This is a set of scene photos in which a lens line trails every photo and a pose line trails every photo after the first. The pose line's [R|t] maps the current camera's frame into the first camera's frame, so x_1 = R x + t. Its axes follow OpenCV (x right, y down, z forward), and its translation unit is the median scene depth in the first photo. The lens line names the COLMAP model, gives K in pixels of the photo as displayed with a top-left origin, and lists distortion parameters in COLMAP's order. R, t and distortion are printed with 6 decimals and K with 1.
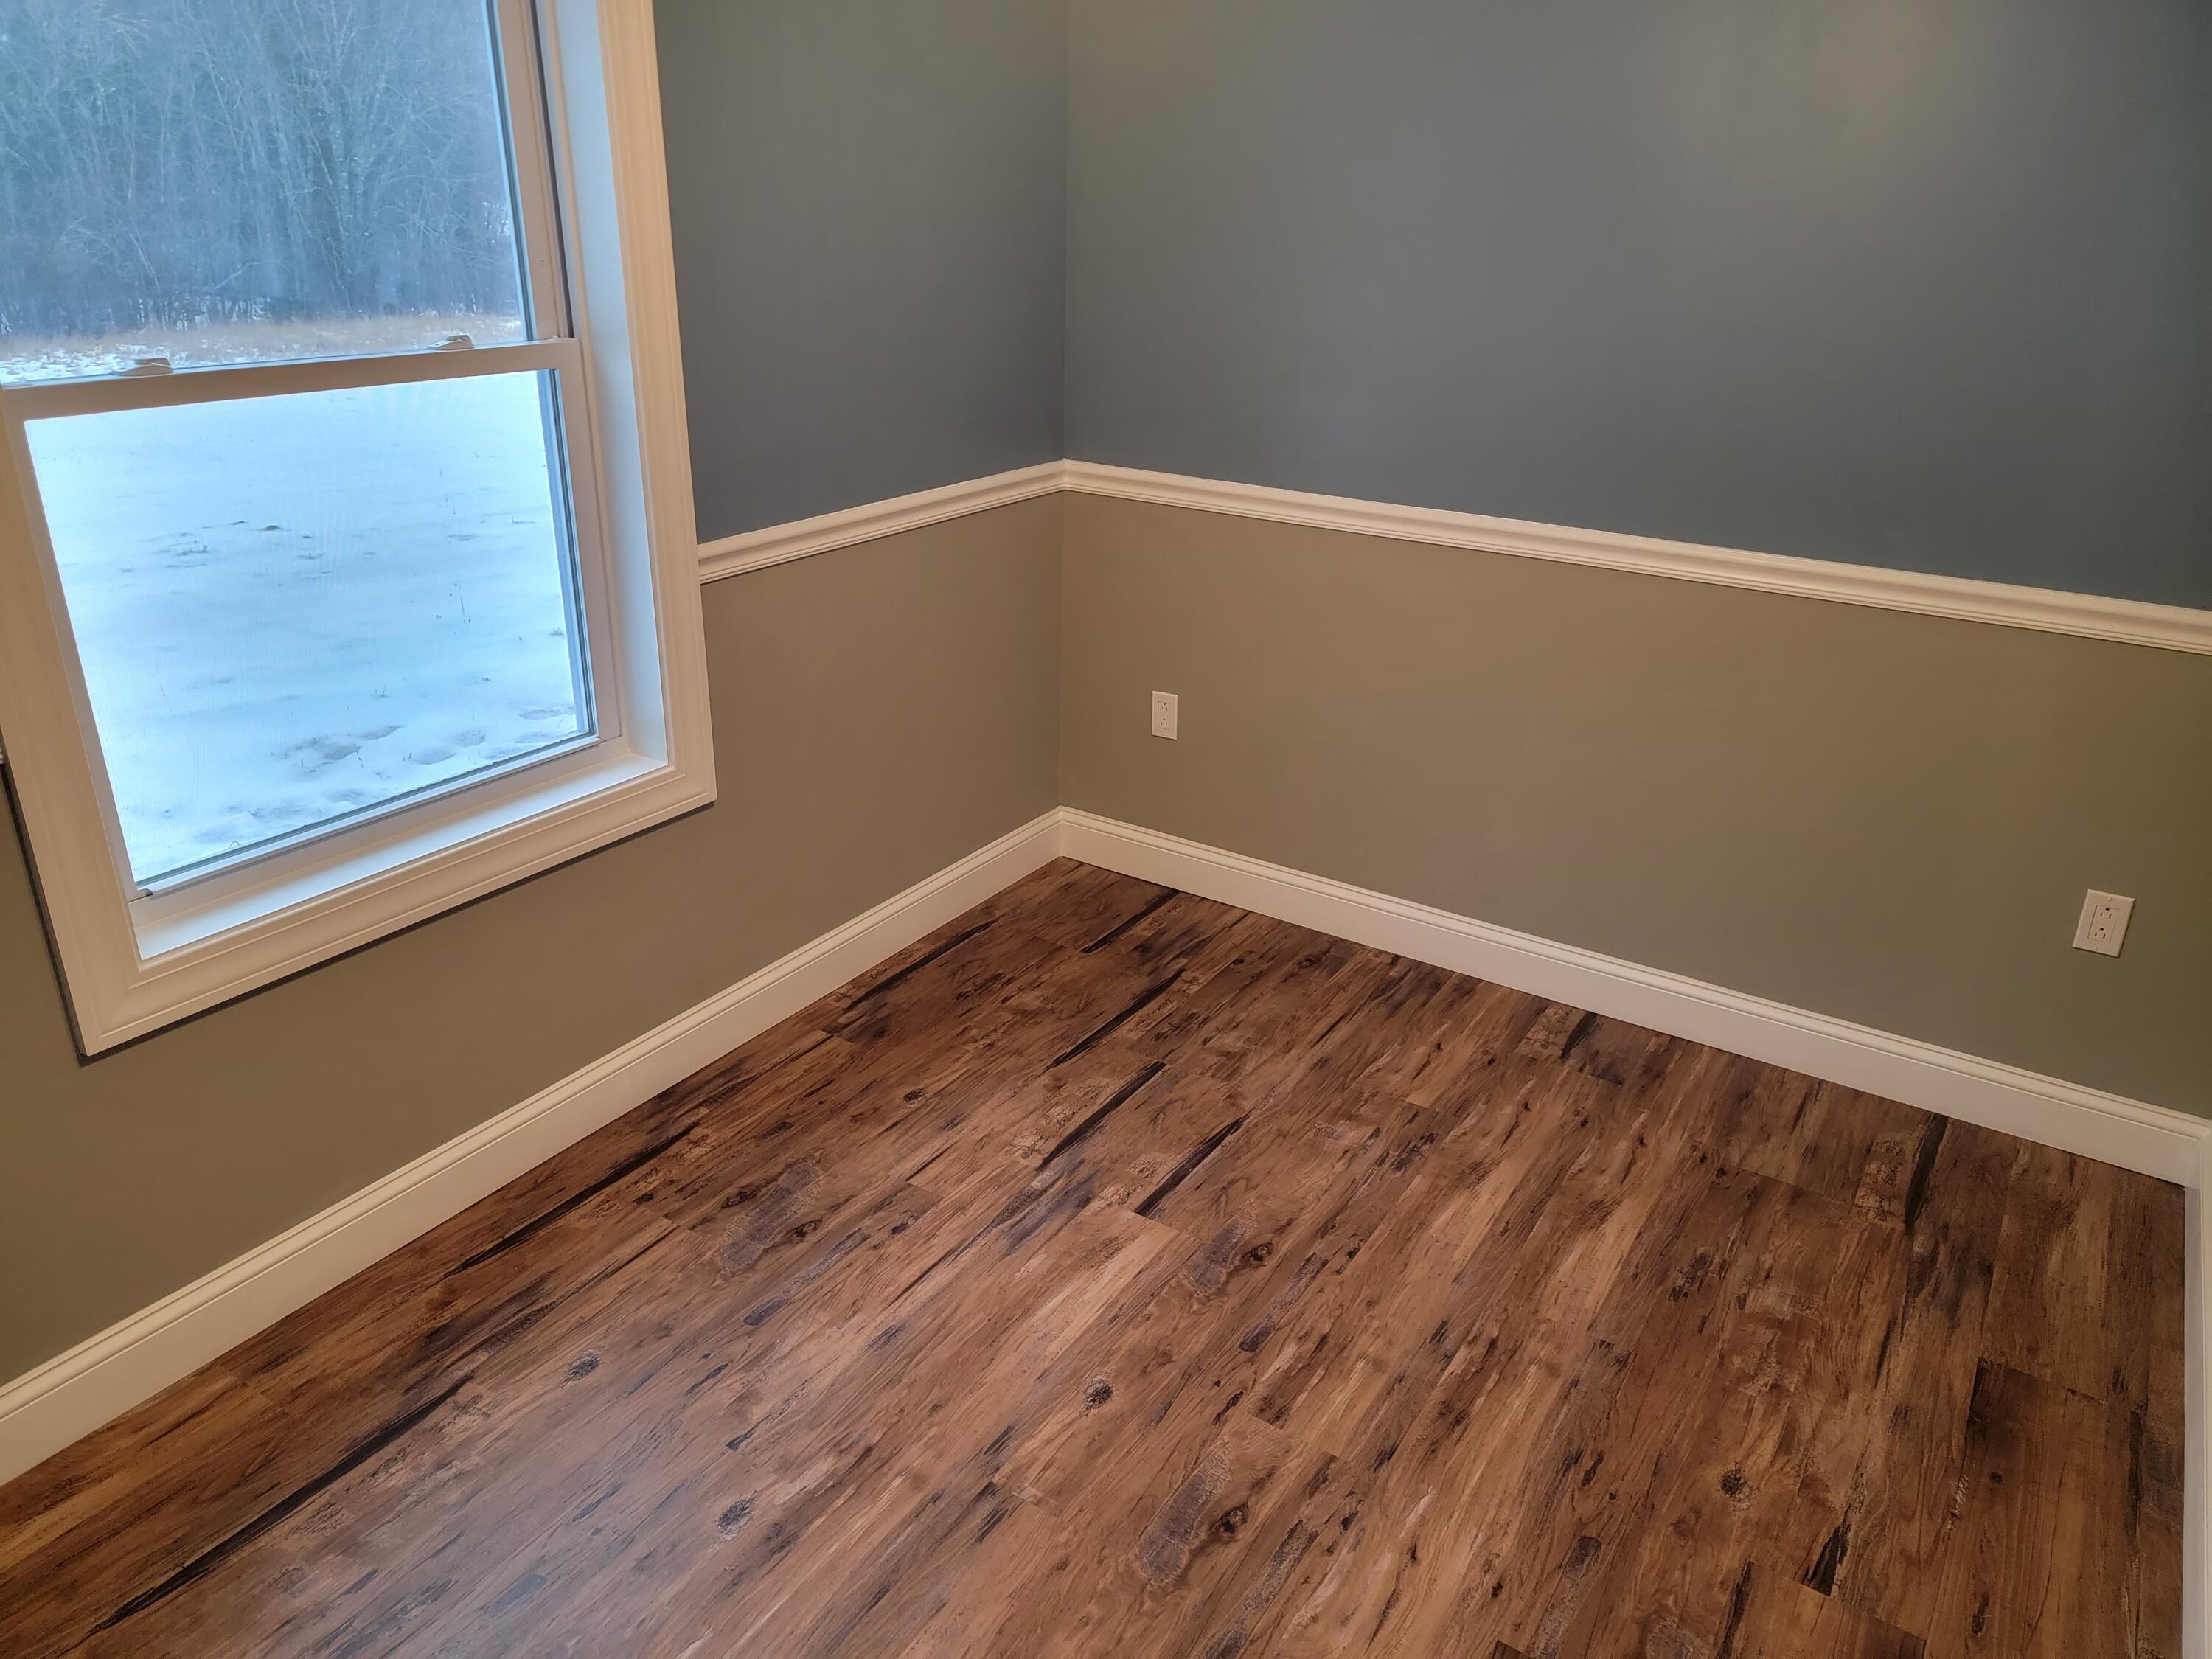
lens RADIAL K [[1538.3, 0, 1102.0], [0, 1538.3, 831.1], [0, 0, 1]] dist [0.079625, -0.072195]
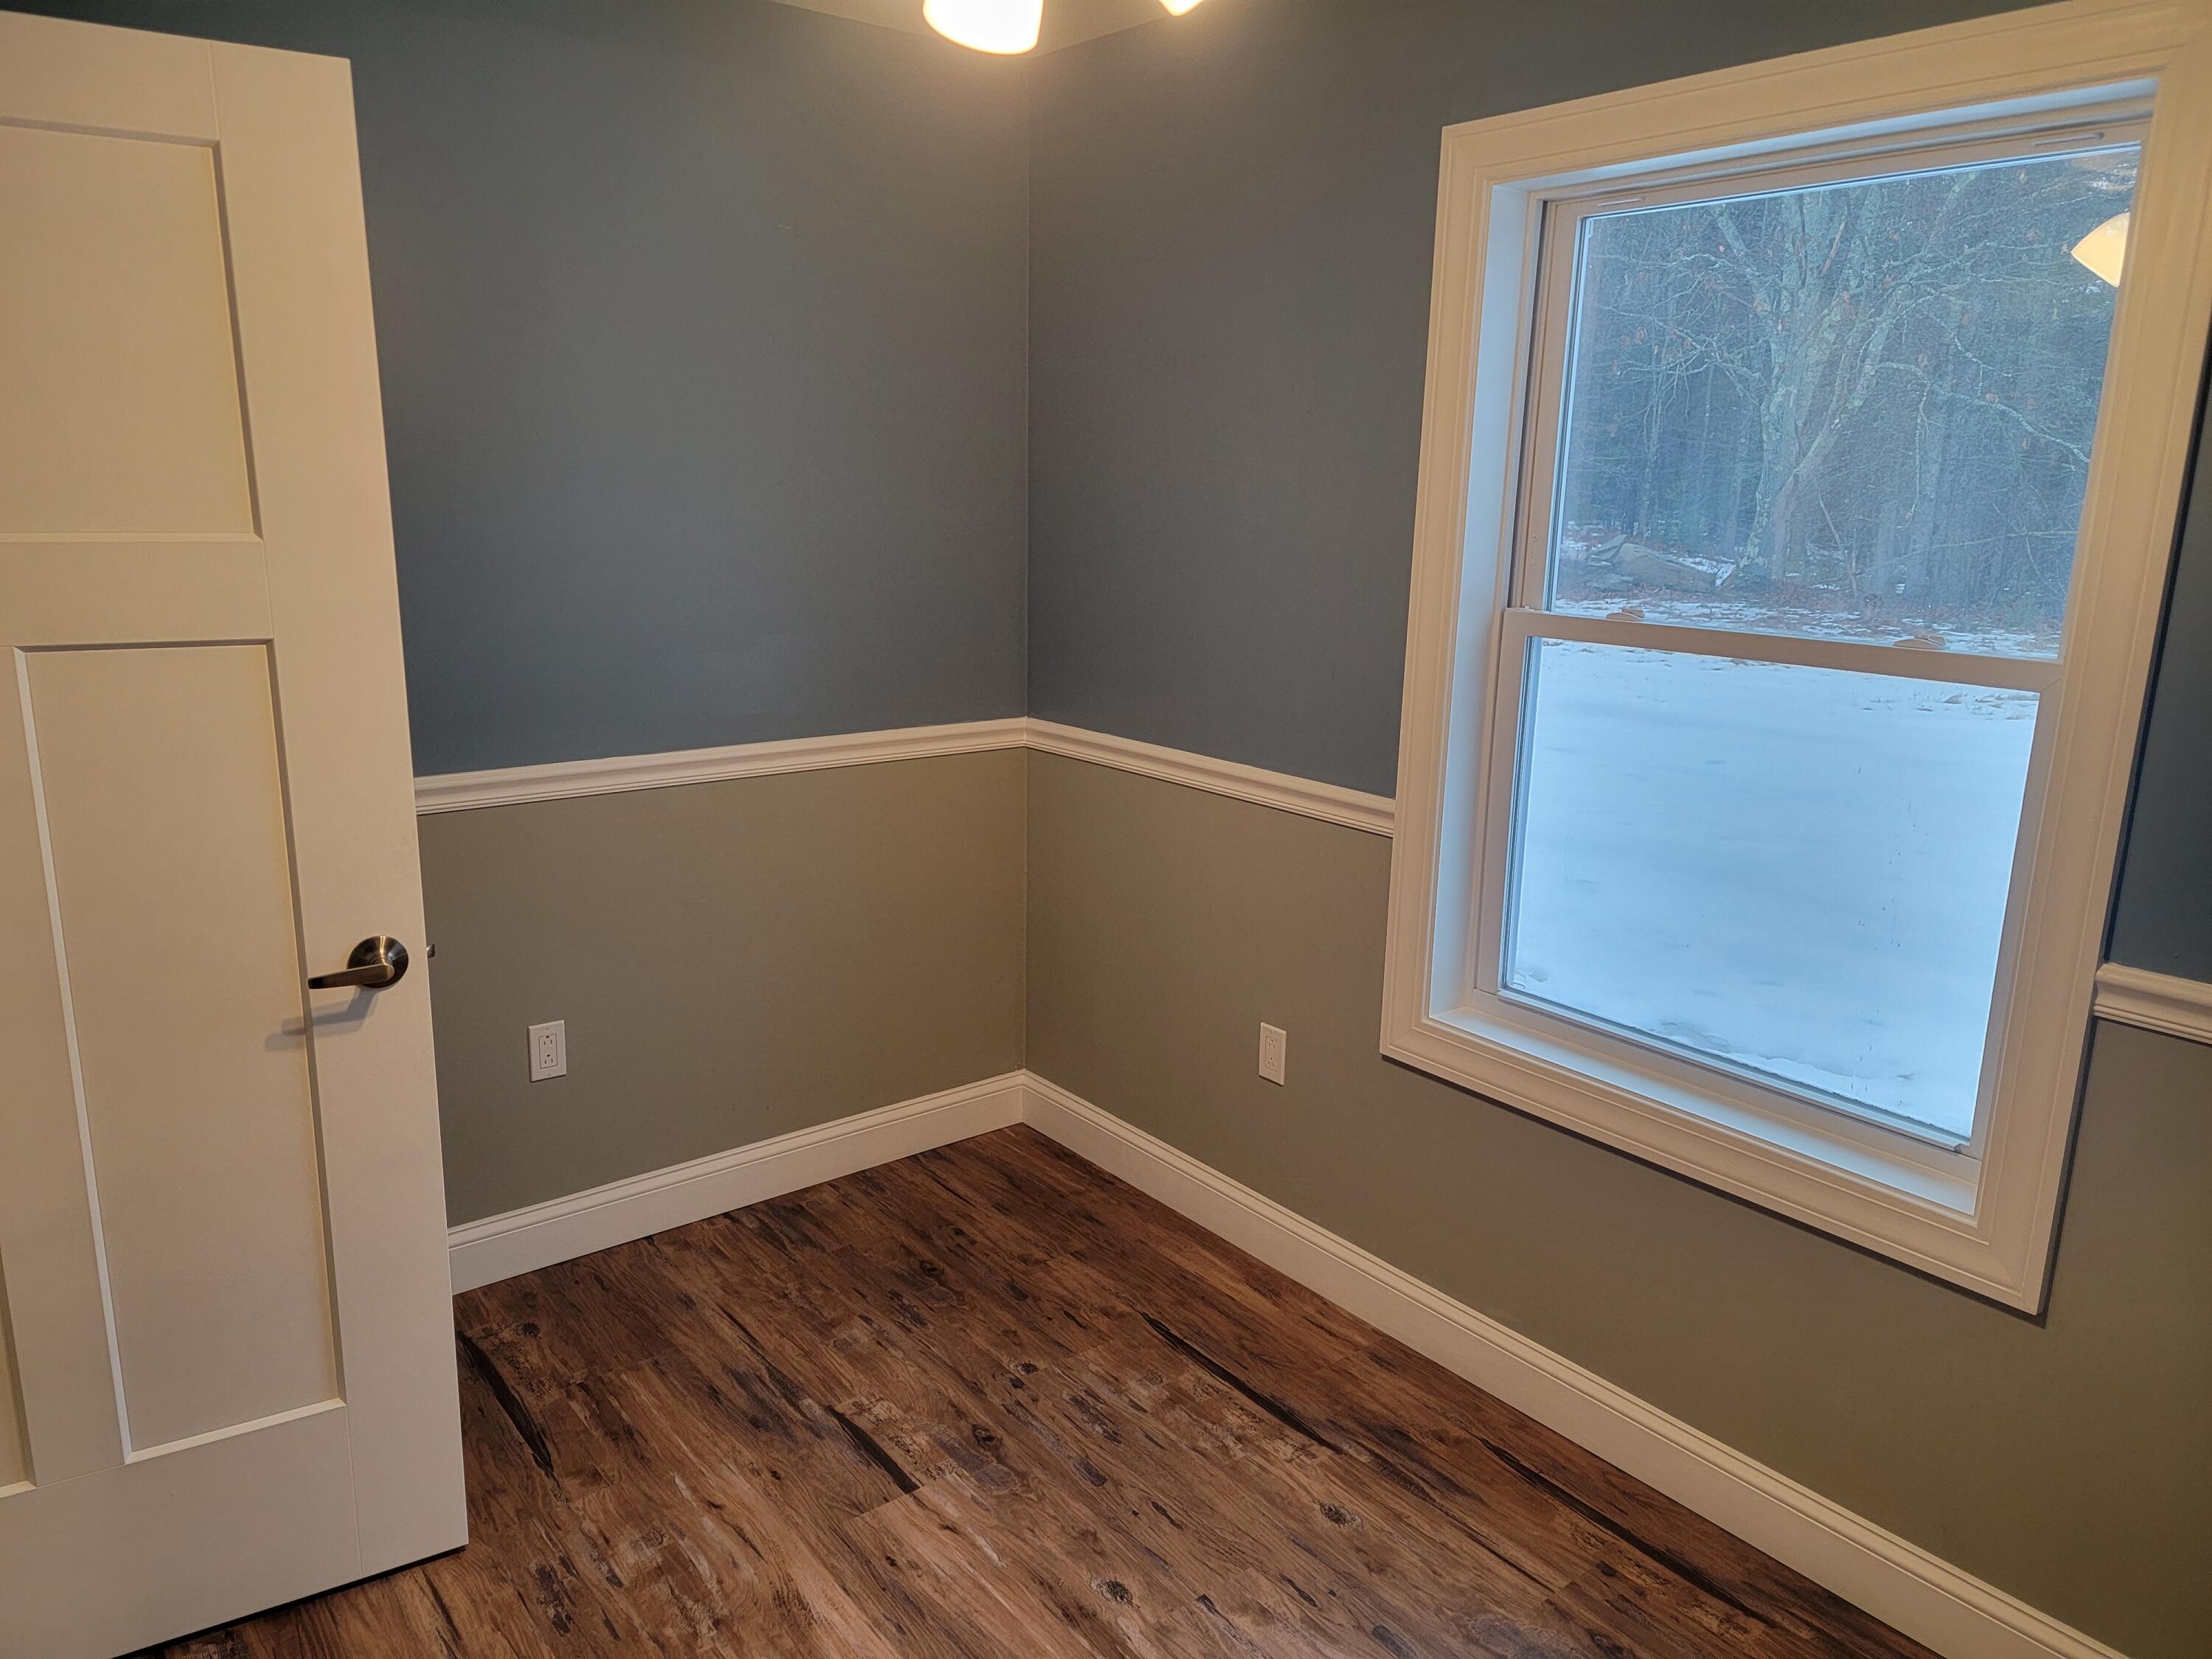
lens RADIAL K [[1538.3, 0, 1103.3], [0, 1538.3, 824.6], [0, 0, 1]] dist [0.079625, -0.072195]
pose [[-0.319462, 0.182110, -0.929936, 0.610300], [-0.403927, 0.861567, 0.307482, -0.317439], [0.857197, 0.473855, -0.201679, 0.848290]]
